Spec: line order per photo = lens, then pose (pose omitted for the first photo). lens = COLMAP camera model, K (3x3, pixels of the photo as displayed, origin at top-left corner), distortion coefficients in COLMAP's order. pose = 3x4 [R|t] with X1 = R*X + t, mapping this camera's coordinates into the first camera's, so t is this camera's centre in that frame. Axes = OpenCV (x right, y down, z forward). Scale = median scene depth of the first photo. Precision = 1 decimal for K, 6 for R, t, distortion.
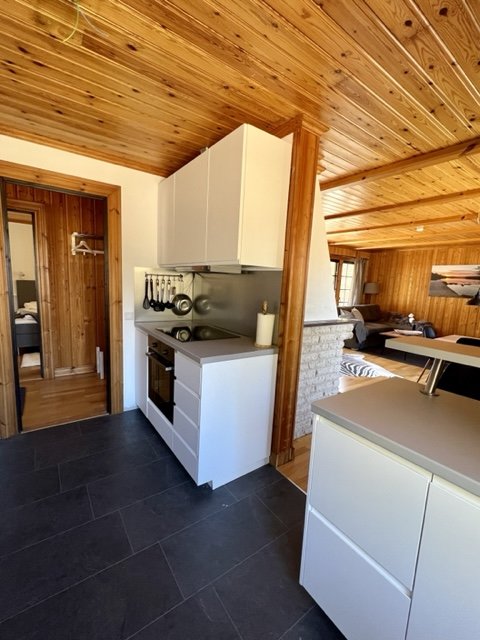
lens RADIAL K [[279.7, 0, 239.2], [0, 279.7, 322.1], [0, 0, 1]] dist [-0.001292, 0.000015]
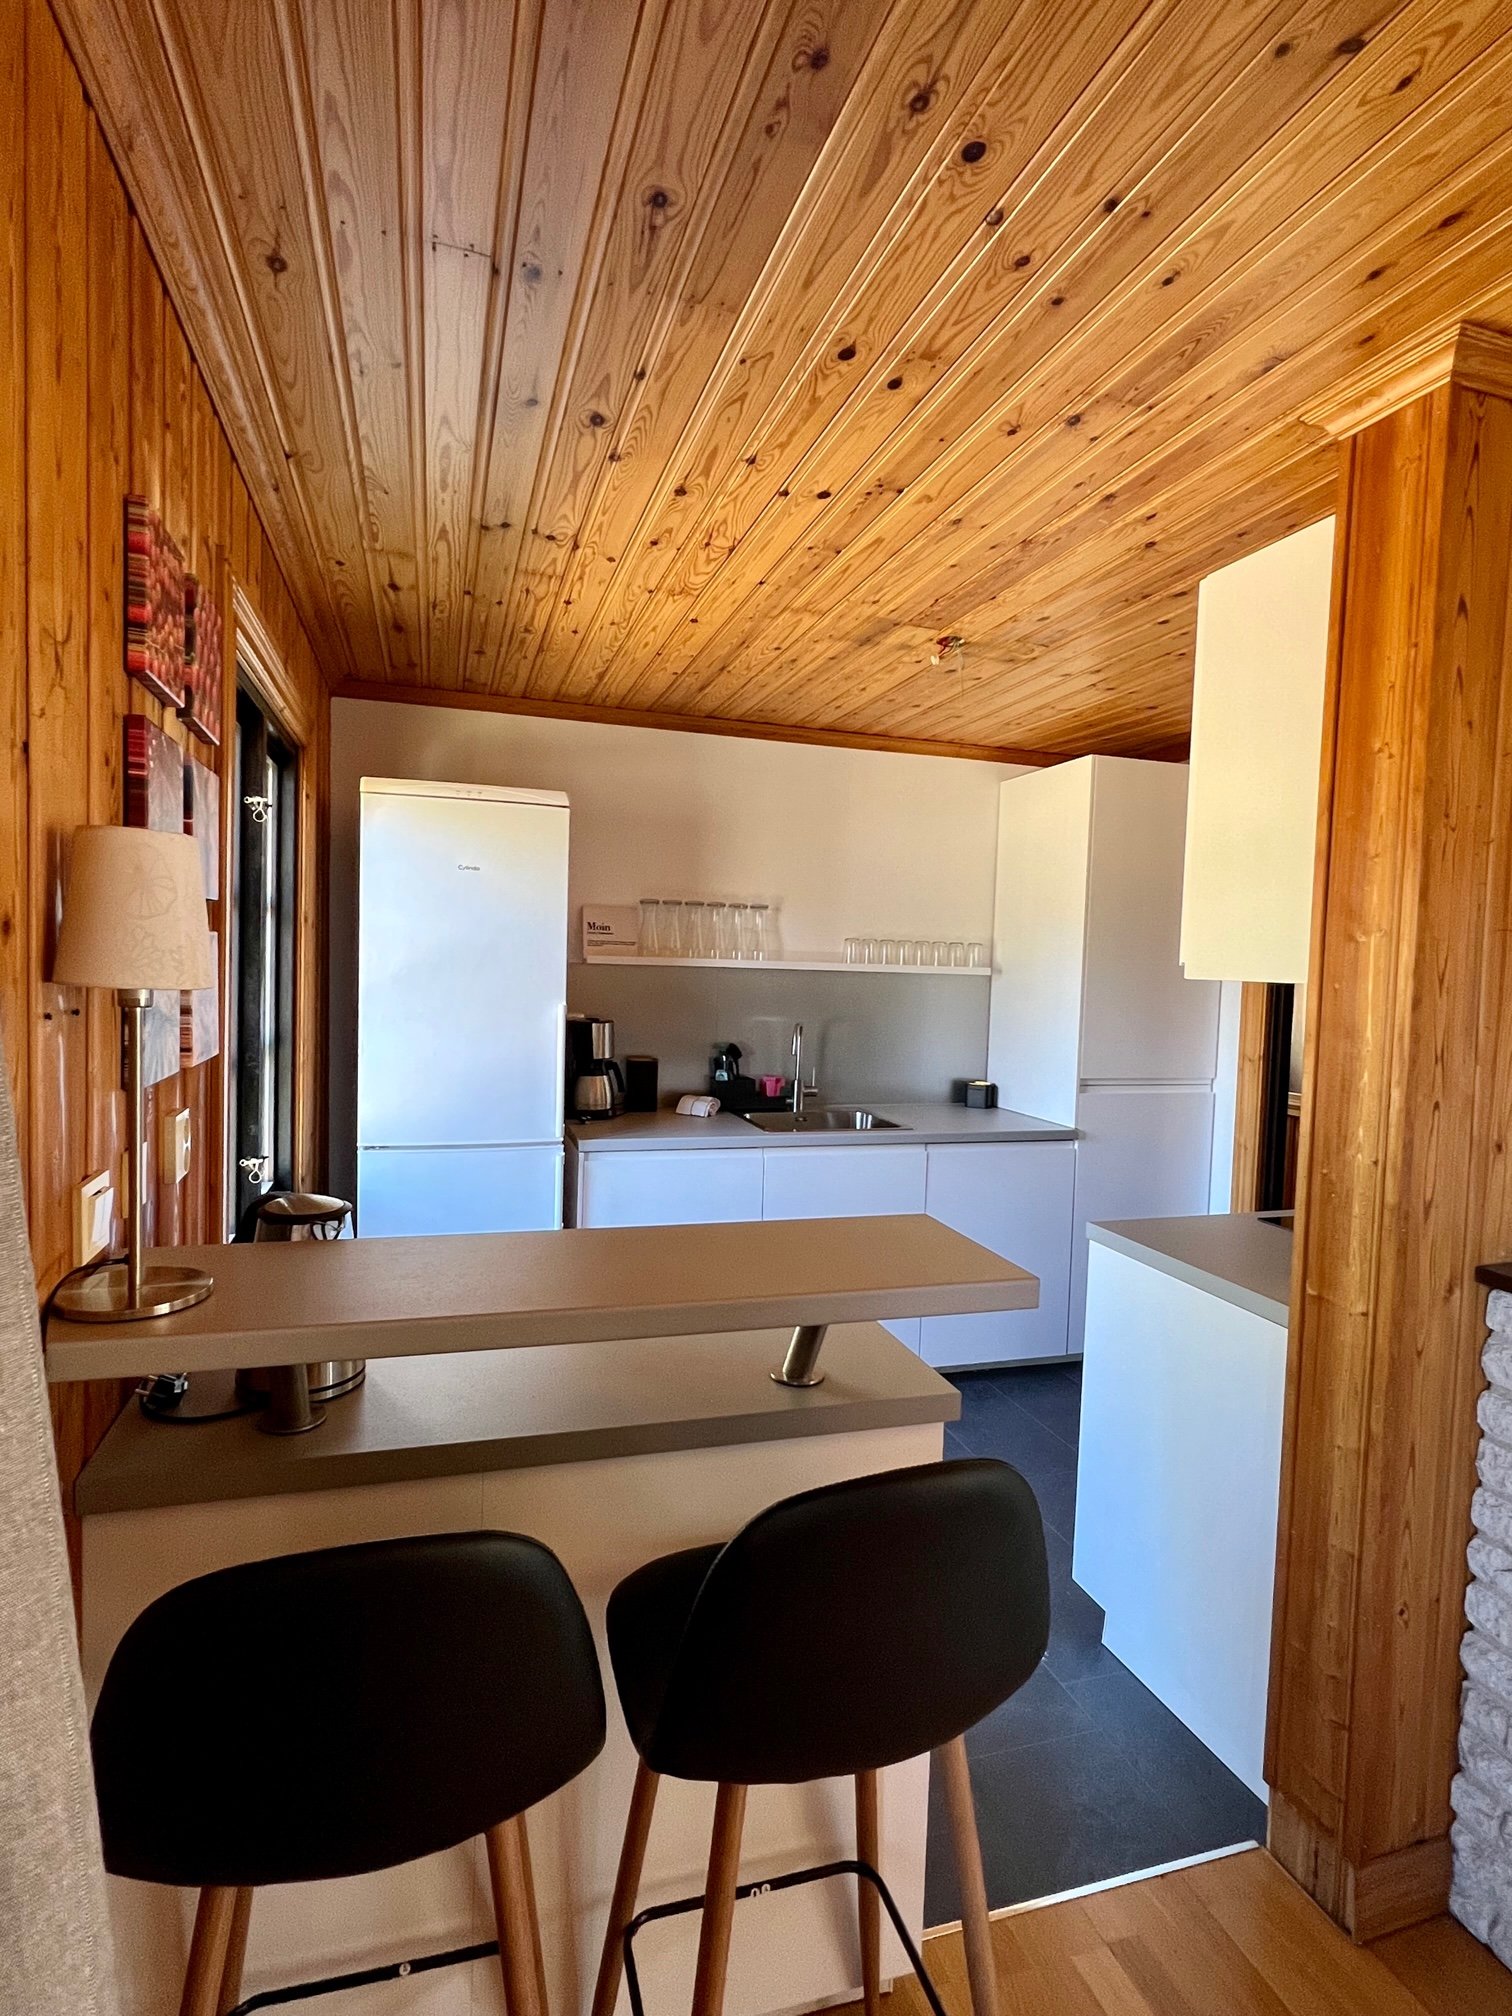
lens RADIAL K [[1009.8, 0, 745.6], [0, 1009.8, 1011.8], [0, 0, 1]] dist [-0.001218, 0.001053]
pose [[-0.310977, -0.014250, -0.950311, 0.933013], [-0.184711, 0.981729, 0.045723, -0.090642], [0.932296, 0.189752, -0.307927, 0.645676]]
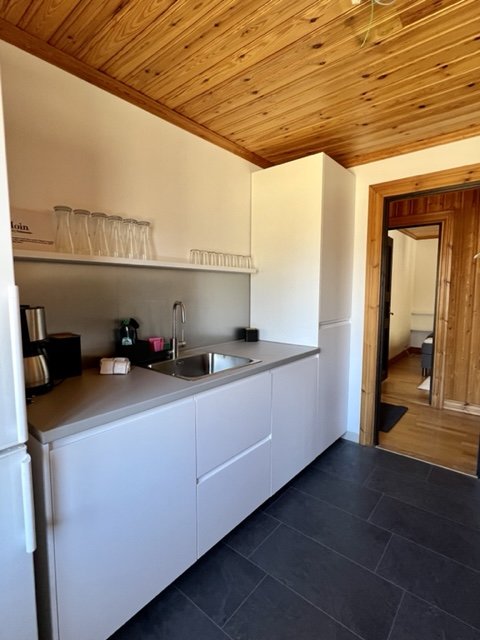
lens RADIAL K [[320.6, 0, 236.7], [0, 320.6, 319.5], [0, 0, 1]] dist [-0.001218, 0.001053]
pose [[0.250053, 0.041799, -0.967329, 0.179109], [-0.129987, 0.991473, 0.009241, 0.001598], [0.959467, 0.123429, 0.253355, 0.180568]]
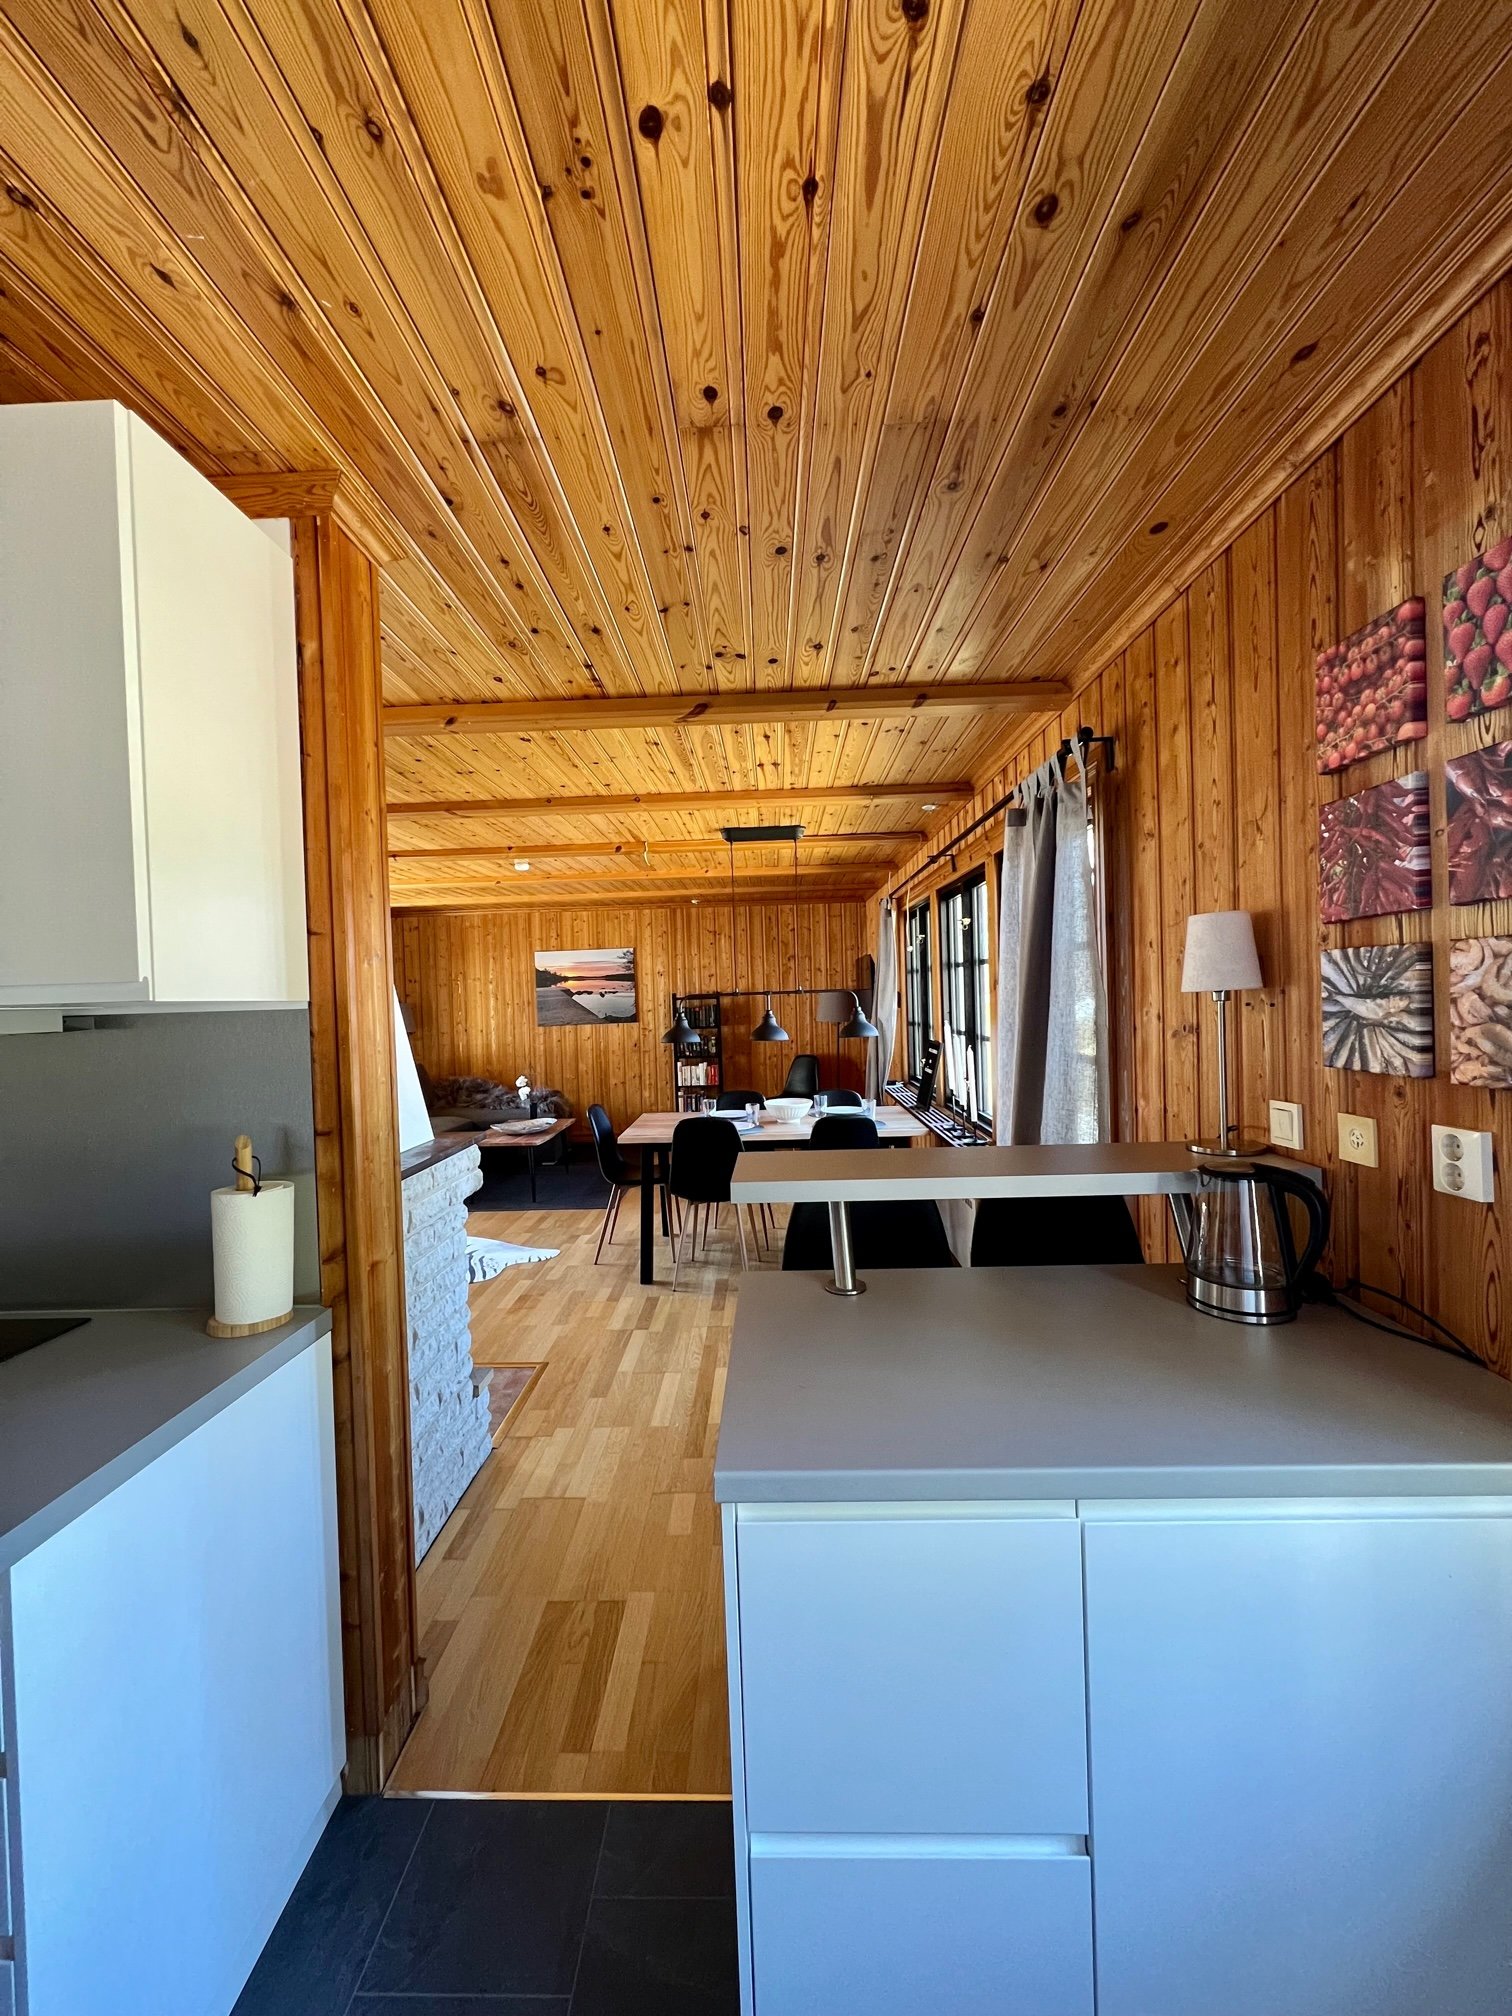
lens RADIAL K [[796.8, 0, 752.8], [0, 796.8, 1012.2], [0, 0, 1]] dist [-0.000648, 0.000785]
pose [[0.597251, -0.082381, 0.797812, -0.155773], [0.176361, 0.983855, -0.030435, -0.068503], [-0.782424, 0.158881, 0.602137, 0.183393]]
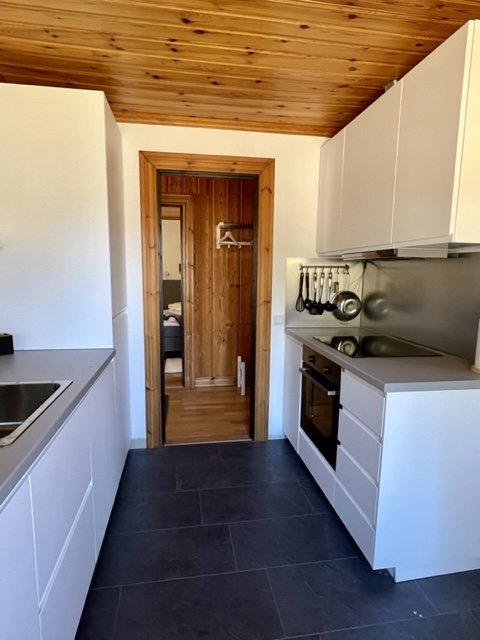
lens RADIAL K [[363.1, 0, 237.2], [0, 363.1, 321.7], [0, 0, 1]] dist [-0.000439, -0.000849]
pose [[0.895586, 0.022204, -0.444333, -0.048179], [-0.032062, 0.999378, -0.014684, 0.002320], [0.443731, 0.027397, 0.895741, 0.029765]]
